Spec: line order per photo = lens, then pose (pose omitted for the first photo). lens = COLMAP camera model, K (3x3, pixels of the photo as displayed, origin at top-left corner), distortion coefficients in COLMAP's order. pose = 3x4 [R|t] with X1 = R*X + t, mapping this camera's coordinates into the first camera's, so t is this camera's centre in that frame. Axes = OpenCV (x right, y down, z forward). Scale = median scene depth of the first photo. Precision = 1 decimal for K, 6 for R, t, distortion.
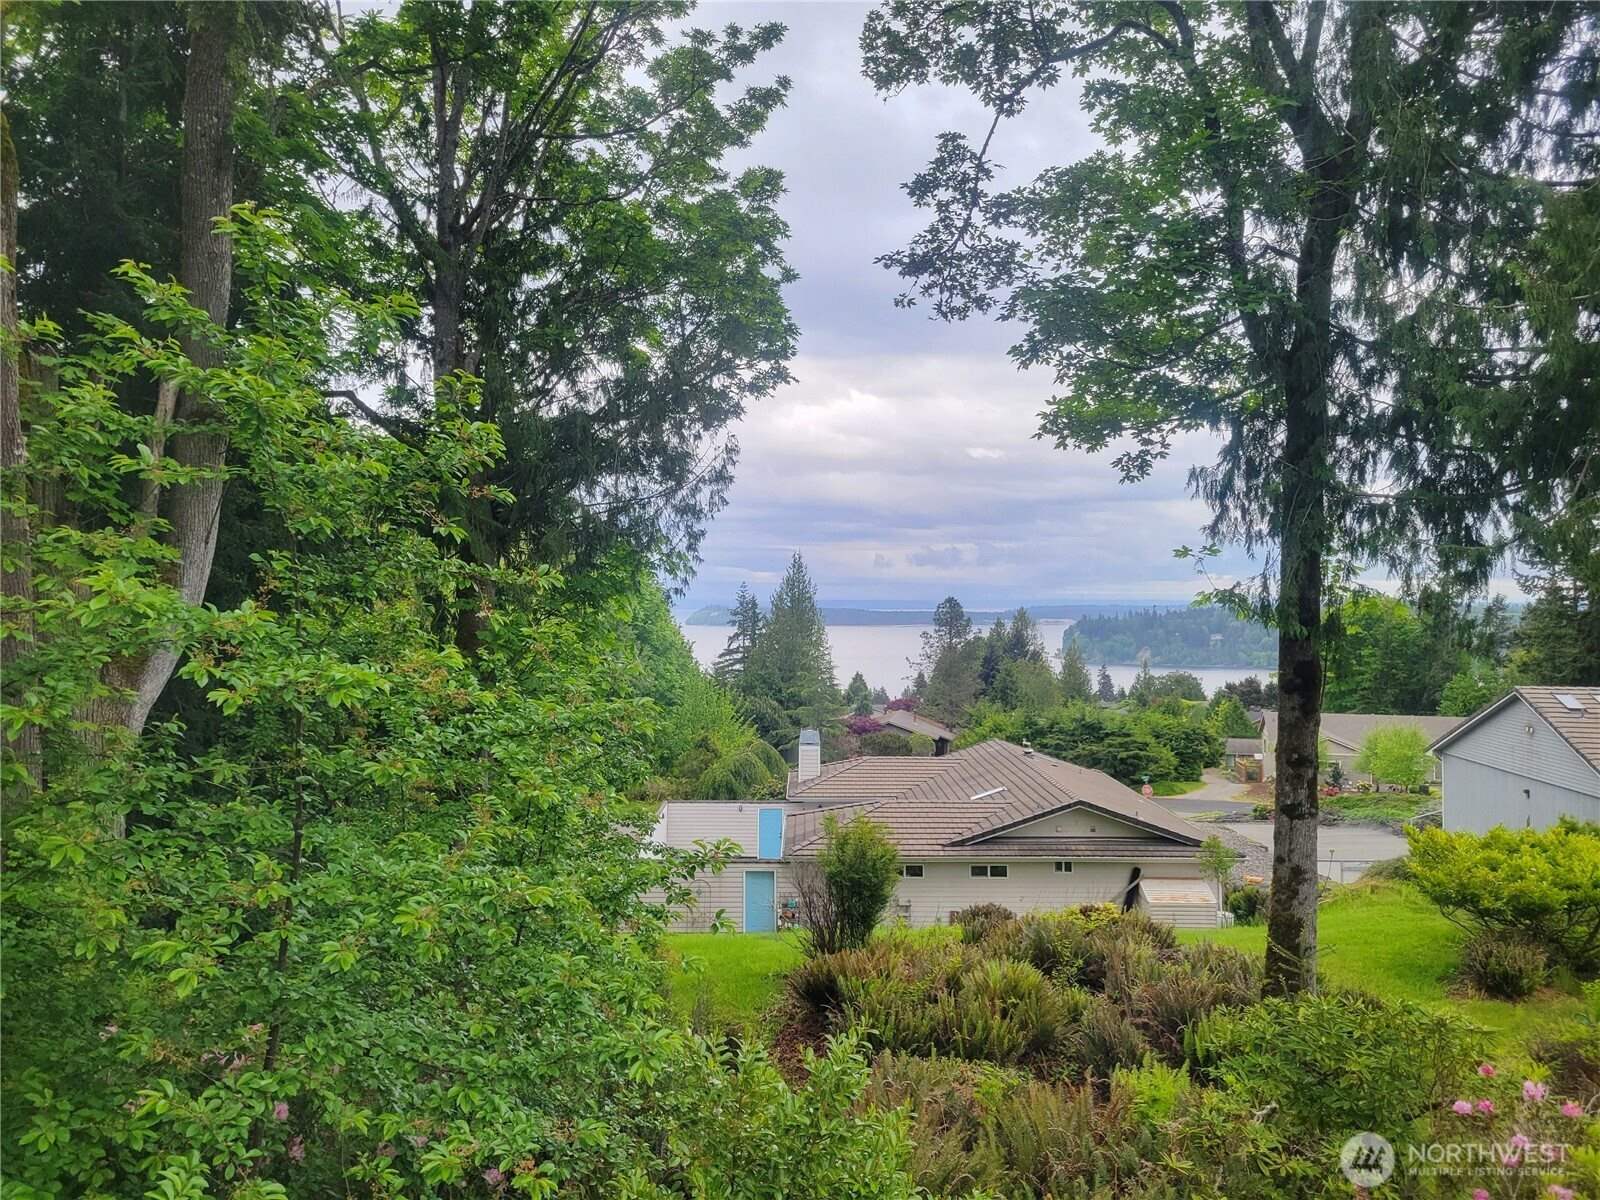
lens RADIAL K [[1212.8, 0, 794.4], [0, 1212.8, 597.7], [0, 0, 1]] dist [0.067450, -0.021390]
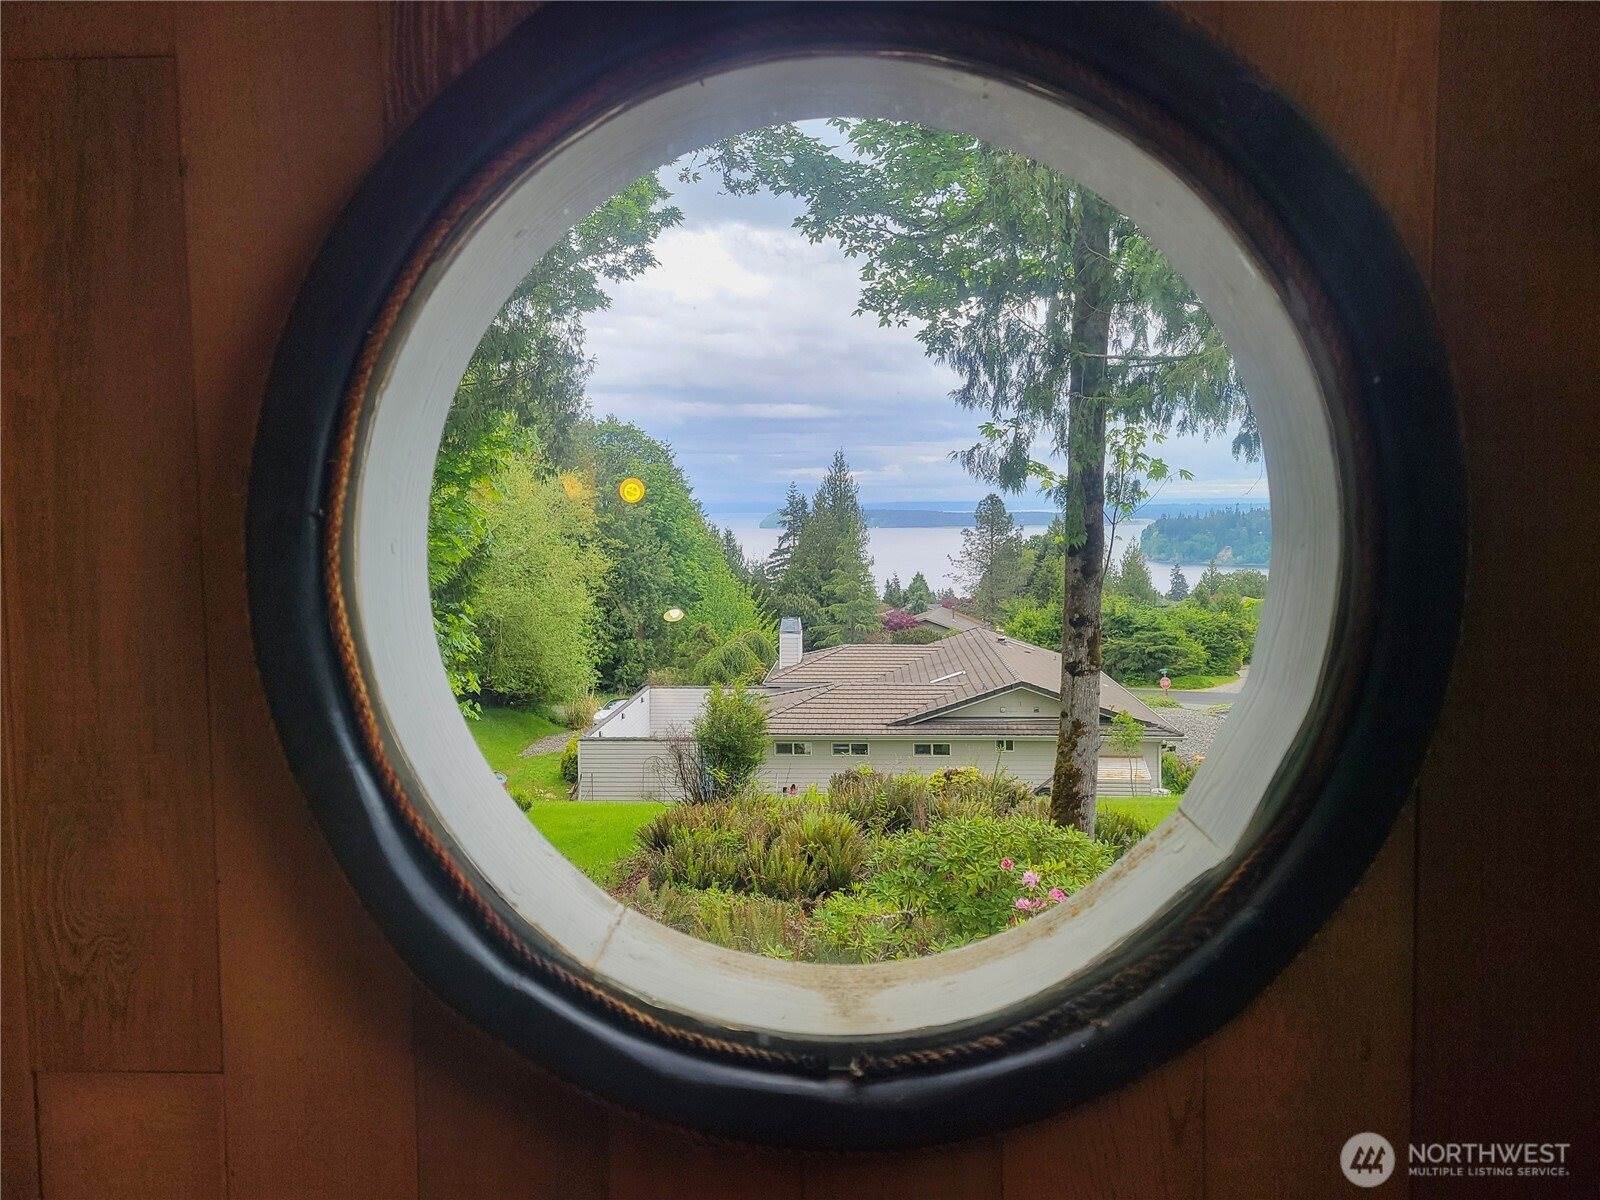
lens RADIAL K [[1212.8, 0, 808.2], [0, 1212.8, 594.7], [0, 0, 1]] dist [0.067450, -0.021390]
pose [[0.997068, -0.004123, -0.076408, 0.133733], [0.009772, 0.997232, 0.073704, 0.016578], [0.075892, -0.074234, 0.994349, -0.022920]]
